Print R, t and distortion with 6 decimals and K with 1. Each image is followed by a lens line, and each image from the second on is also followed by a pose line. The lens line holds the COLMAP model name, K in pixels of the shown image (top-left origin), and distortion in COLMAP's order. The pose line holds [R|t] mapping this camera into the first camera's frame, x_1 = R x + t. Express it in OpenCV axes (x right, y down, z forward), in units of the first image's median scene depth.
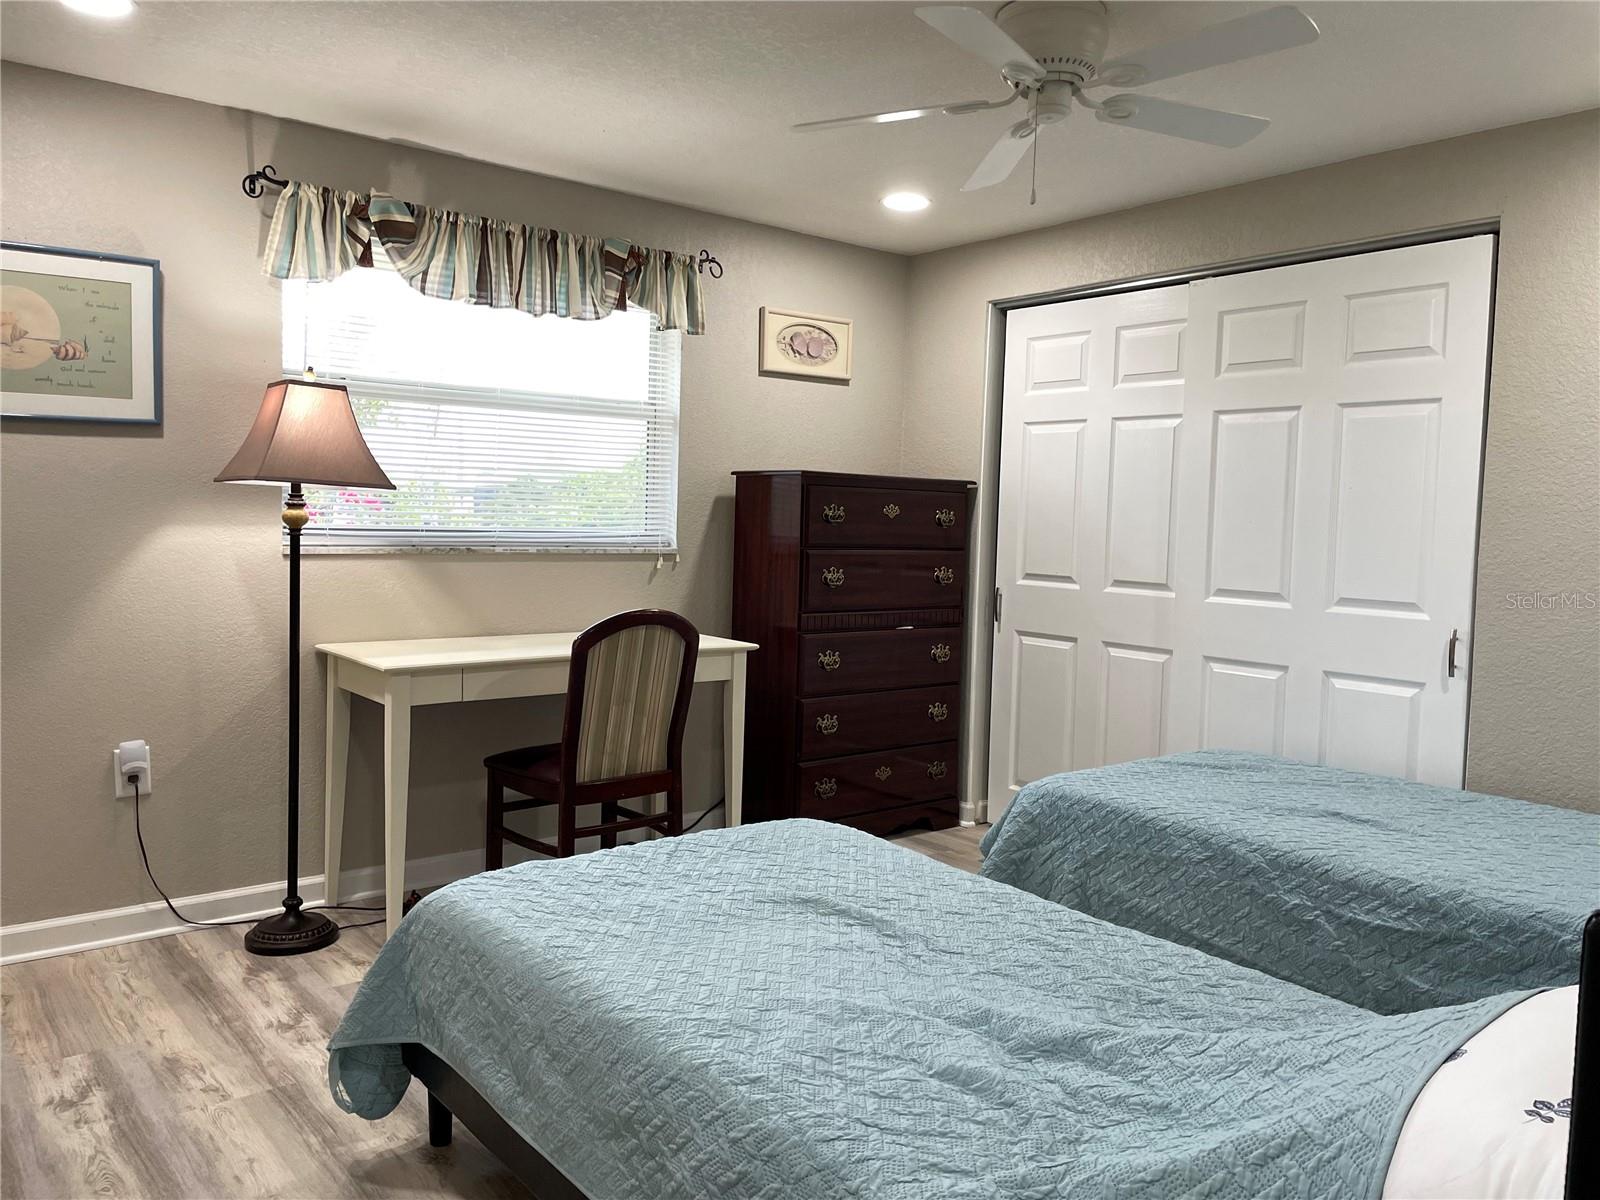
lens RADIAL K [[1210.7, 0, 799.9], [0, 1210.7, 594.1], [0, 0, 1]] dist [0.079466, -0.102108]
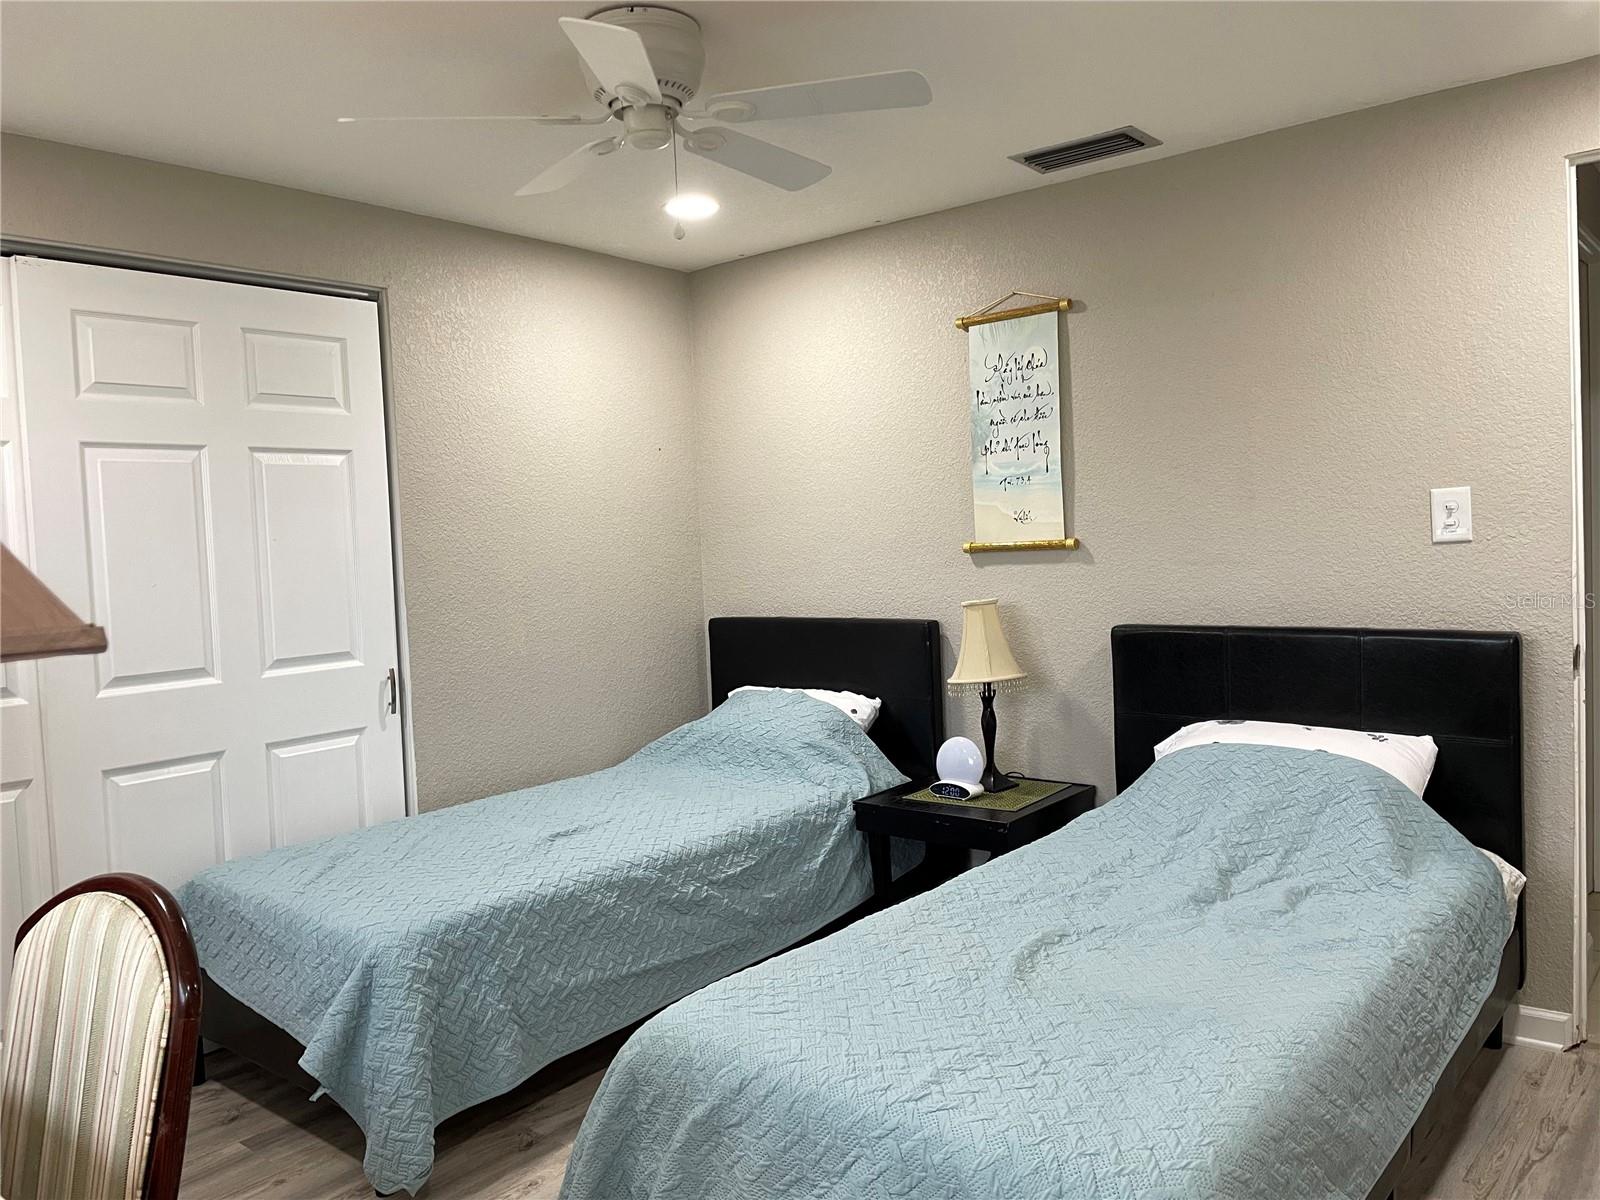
lens RADIAL K [[1210.7, 0, 803.4], [0, 1210.7, 604.9], [0, 0, 1]] dist [0.079466, -0.102108]
pose [[-0.208326, -0.075782, 0.975119, -0.559099], [0.104859, 0.989517, 0.099304, -0.092321], [-0.972422, 0.122938, -0.198195, 0.843664]]
